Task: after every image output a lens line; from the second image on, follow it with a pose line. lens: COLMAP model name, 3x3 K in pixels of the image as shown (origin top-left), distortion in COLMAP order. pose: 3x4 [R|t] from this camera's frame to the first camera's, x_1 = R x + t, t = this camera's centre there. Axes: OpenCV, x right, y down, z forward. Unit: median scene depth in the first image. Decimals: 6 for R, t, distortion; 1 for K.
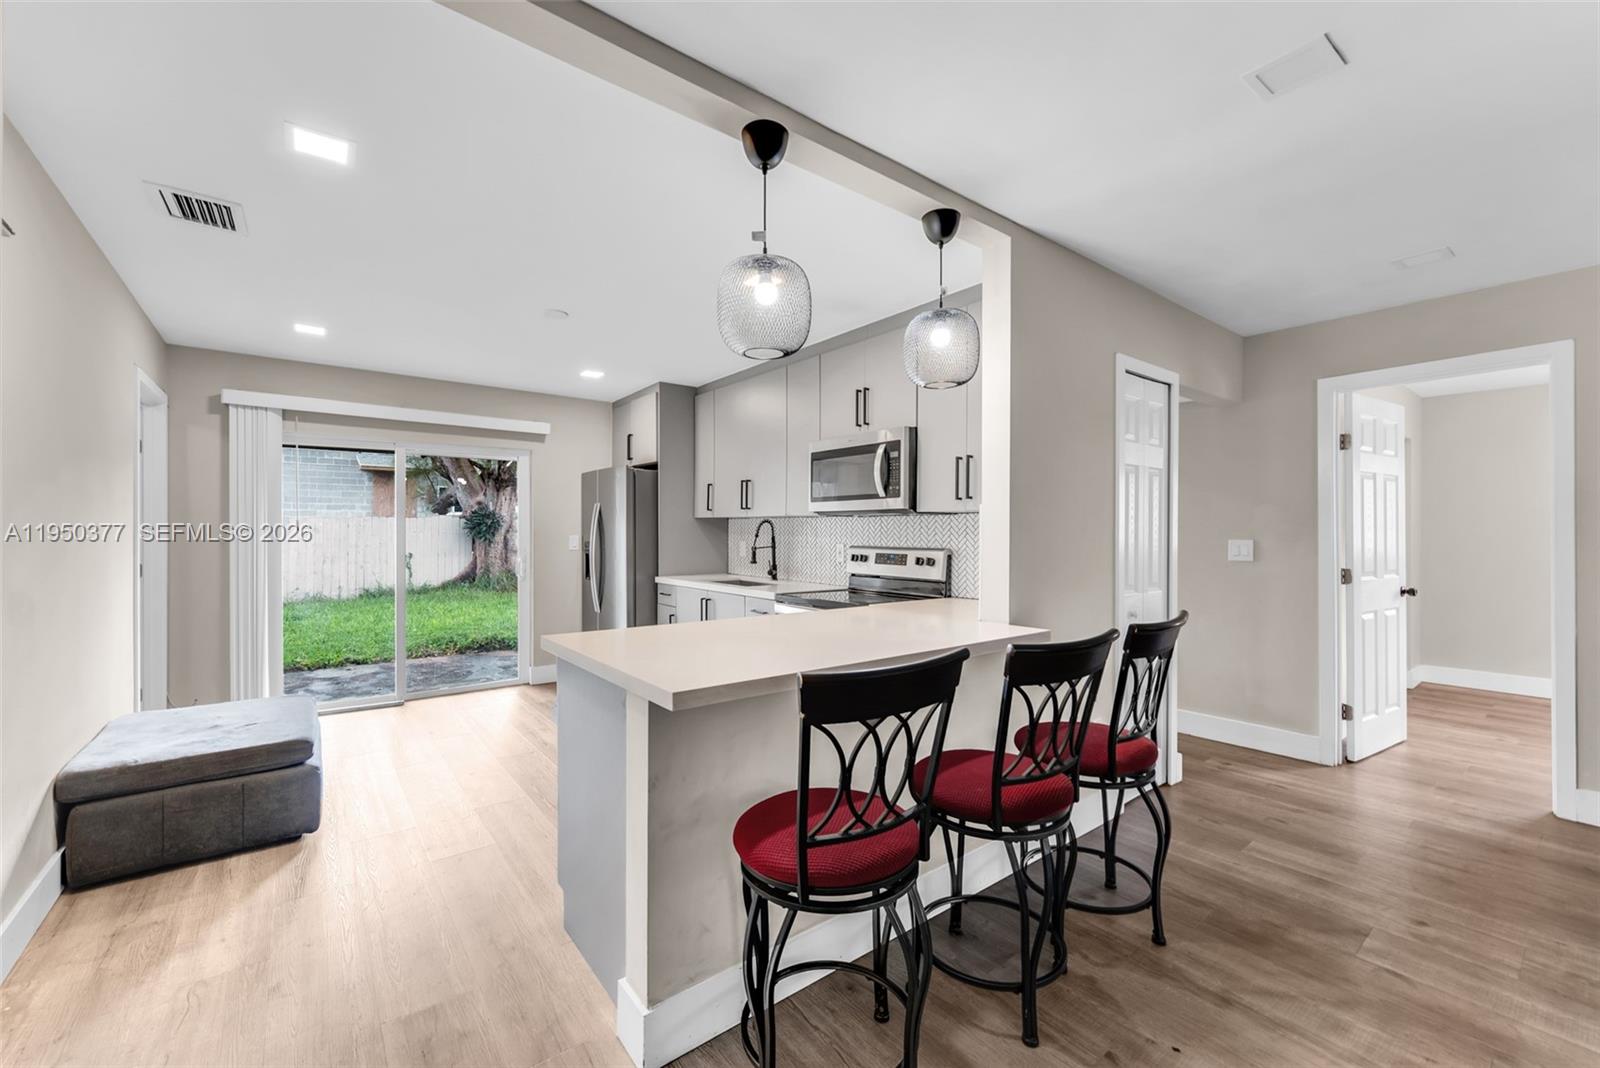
lens RADIAL K [[642.3, 0, 800.0], [0, 642.3, 534.0], [0, 0, 1]] dist [-0.000211, -0.000151]
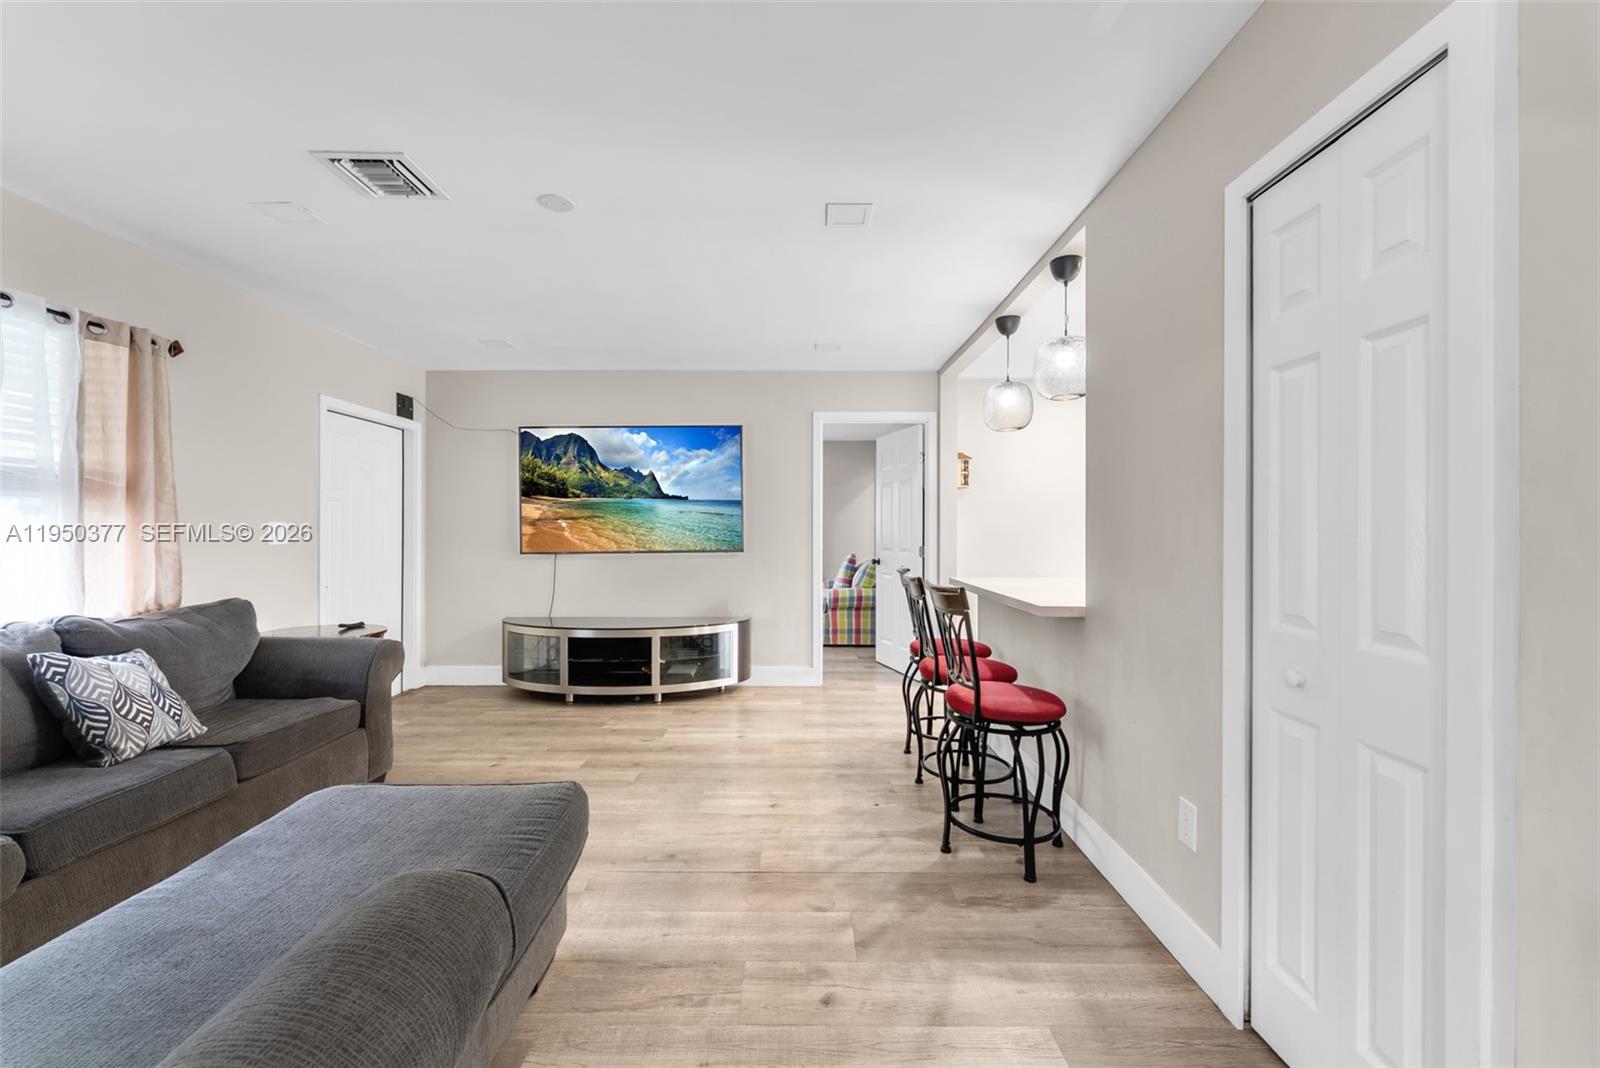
lens RADIAL K [[642.3, 0, 800.0], [0, 642.3, 534.0], [0, 0, 1]] dist [-0.000211, -0.000151]
pose [[-0.614344, -0.000662, -0.789038, 0.930732], [-0.002507, 0.999996, 0.001113, 0.019584], [0.789034, 0.002661, -0.614344, 0.841977]]
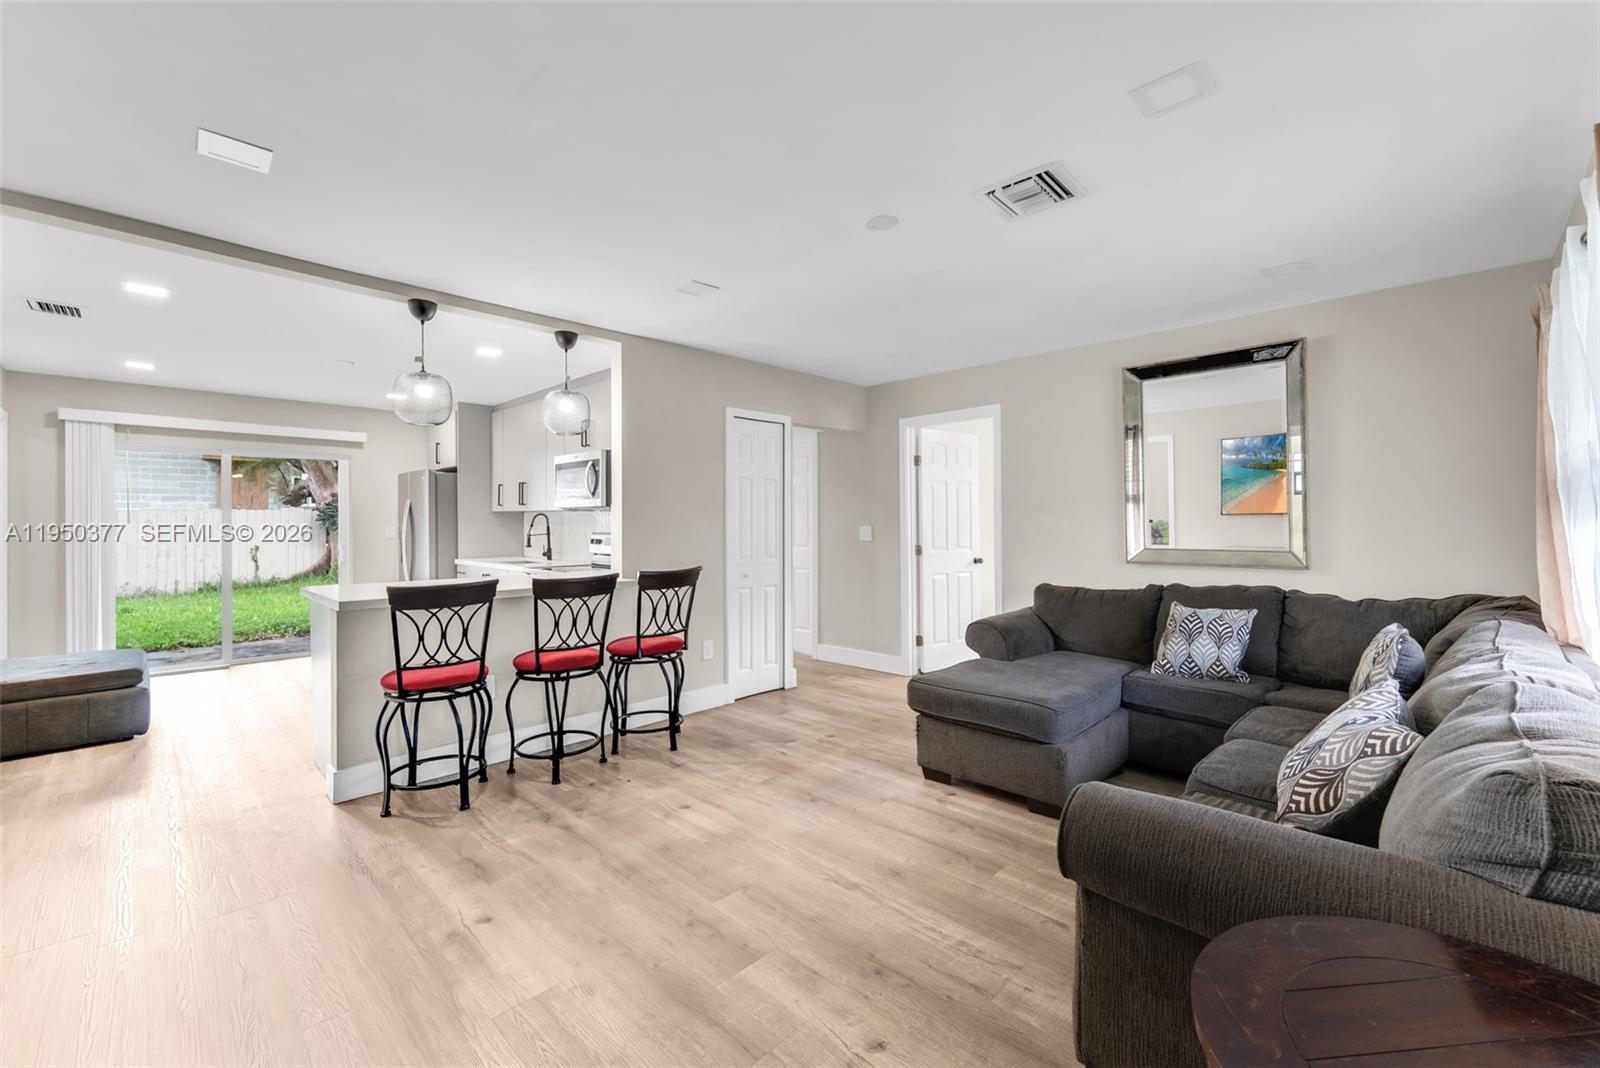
lens RADIAL K [[658.3, 0, 806.9], [0, 658.3, 521.5], [0, 0, 1]] dist [-0.000137, -0.000137]
pose [[0.990445, -0.005261, 0.137809, 0.373494], [0.005763, 0.999978, -0.003245, 0.002570], [-0.137789, 0.004008, 0.990454, -0.483863]]
